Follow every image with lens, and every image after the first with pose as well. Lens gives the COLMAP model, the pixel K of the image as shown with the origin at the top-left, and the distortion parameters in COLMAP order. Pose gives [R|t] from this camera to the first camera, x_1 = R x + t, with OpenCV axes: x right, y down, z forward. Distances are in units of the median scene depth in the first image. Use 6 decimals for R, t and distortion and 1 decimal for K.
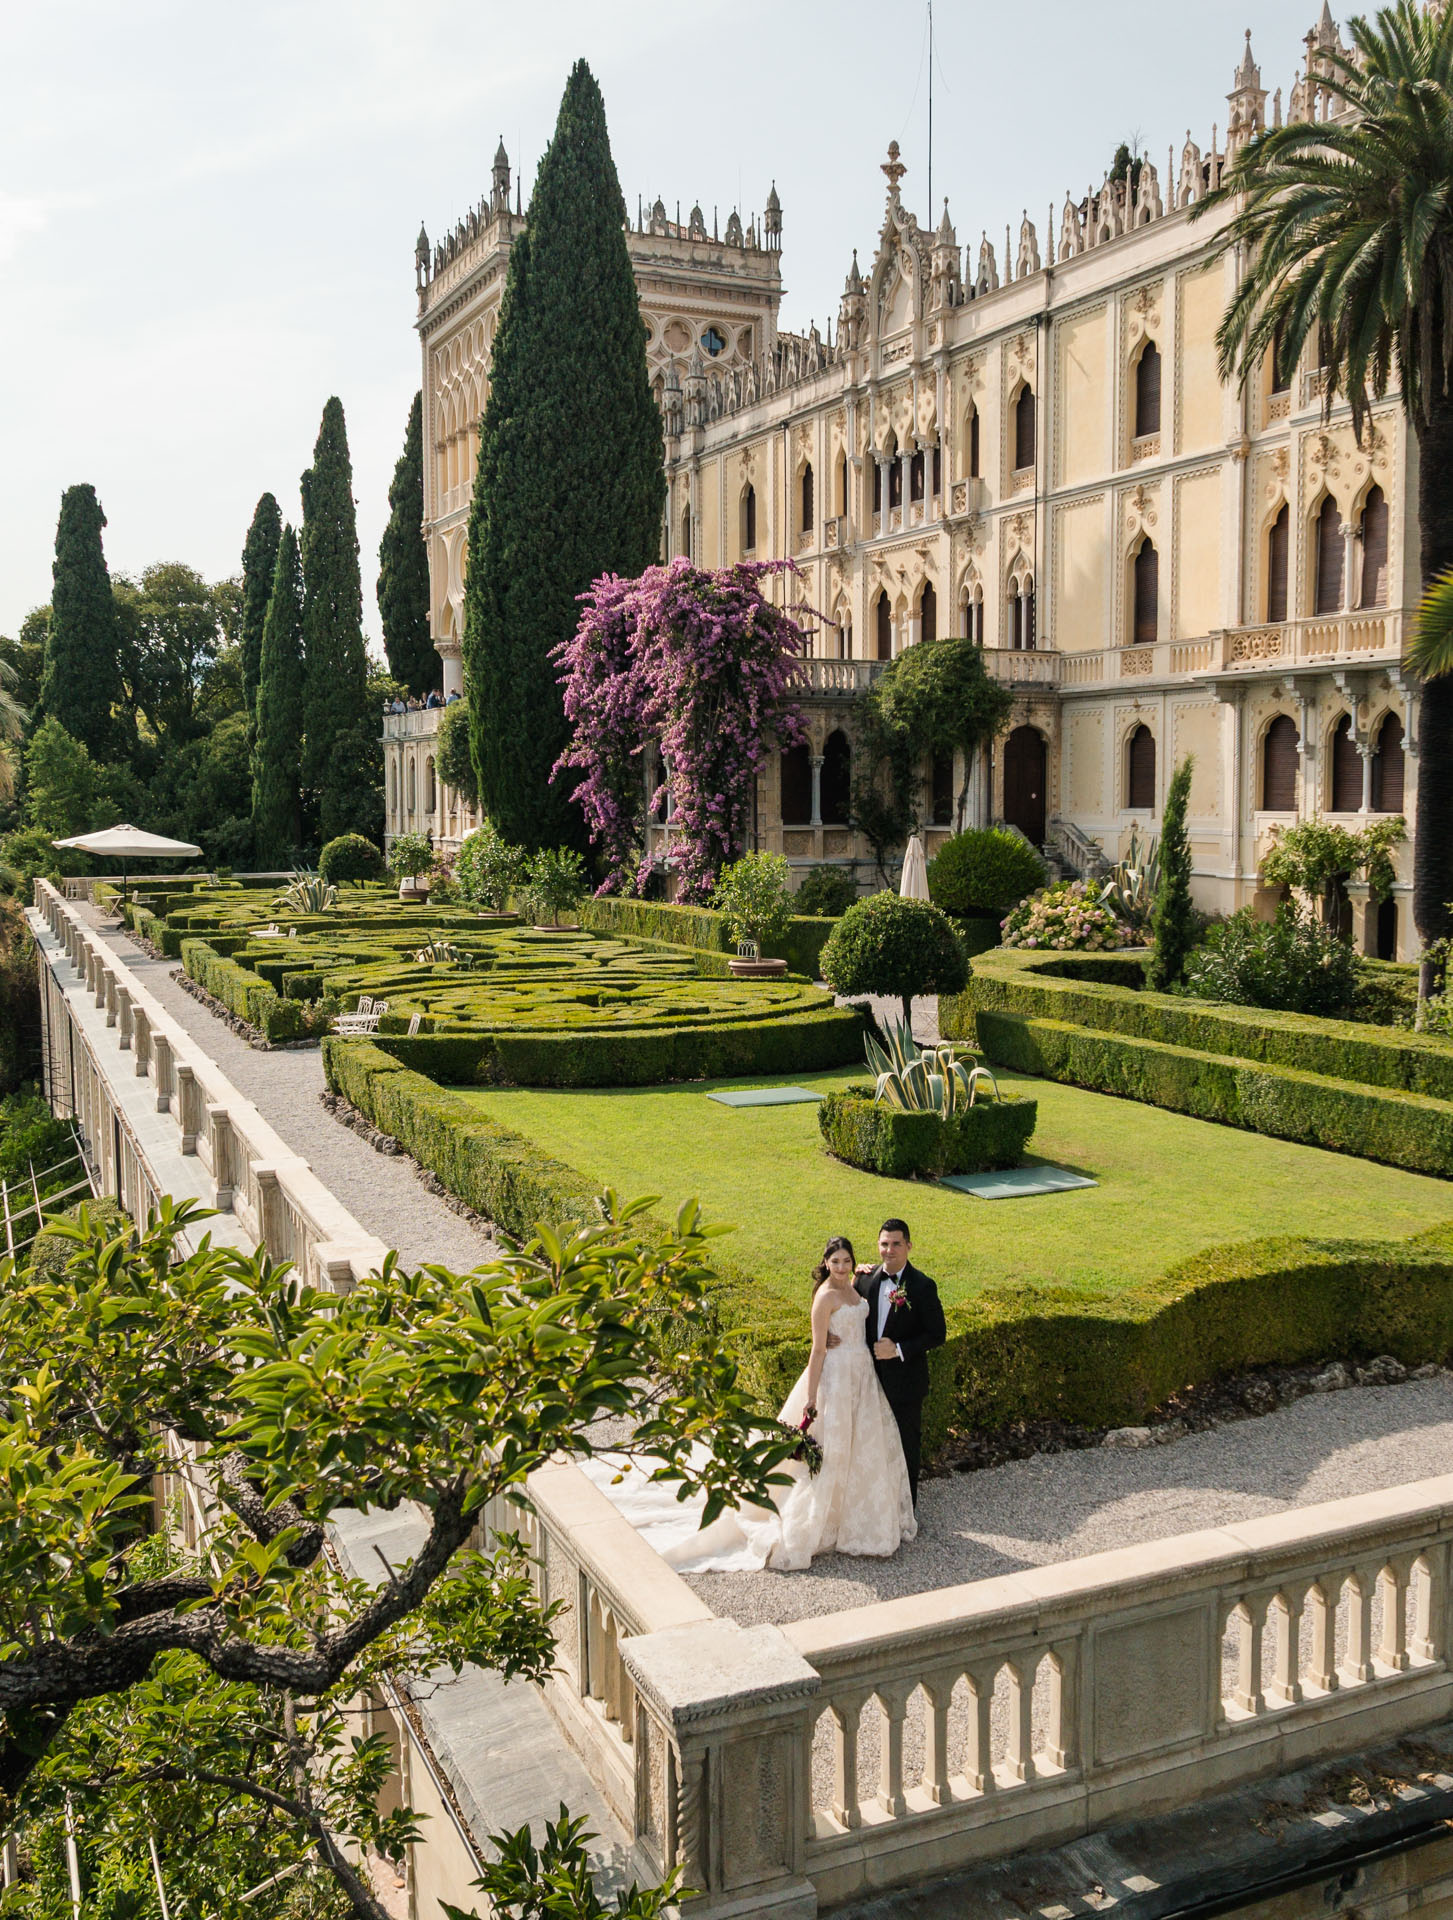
lens RADIAL K [[1737.2, 0, 726.5], [0, 1737.2, 960.0], [0, 0, 1]] dist [0.097775, 0.003516]
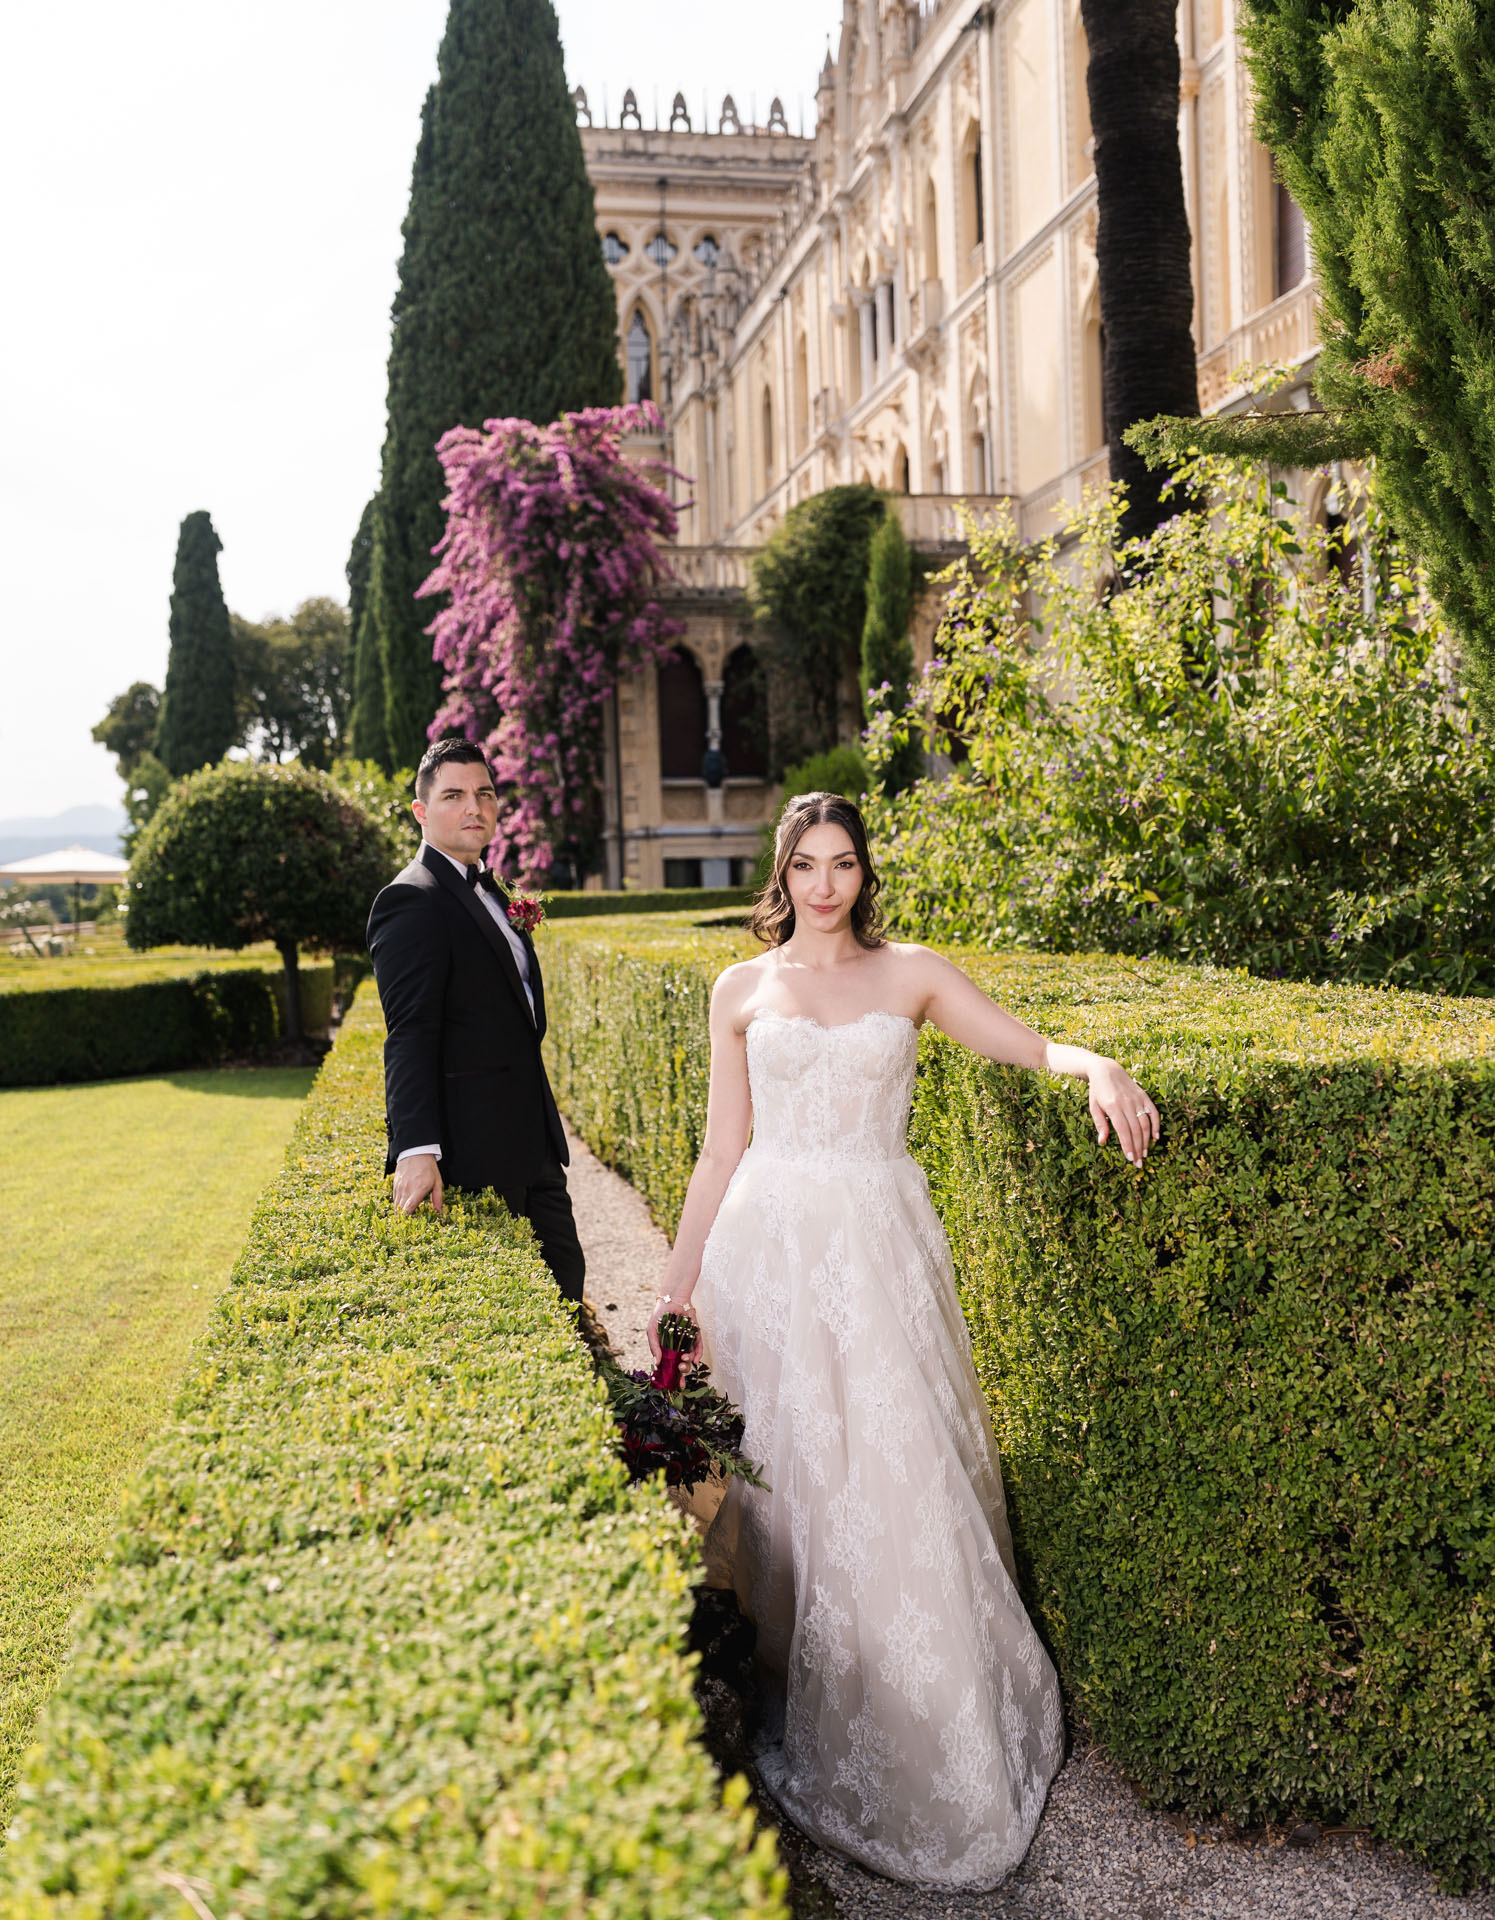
lens RADIAL K [[1679.8, 0, 747.5], [0, 1679.8, 960.0], [0, 0, 1]] dist [0.041368, -0.002825]
pose [[0.962580, -0.015787, -0.270538, 0.247749], [0.000769, 0.998457, -0.055527, 0.034538], [0.270997, 0.053241, 0.961107, 0.341086]]
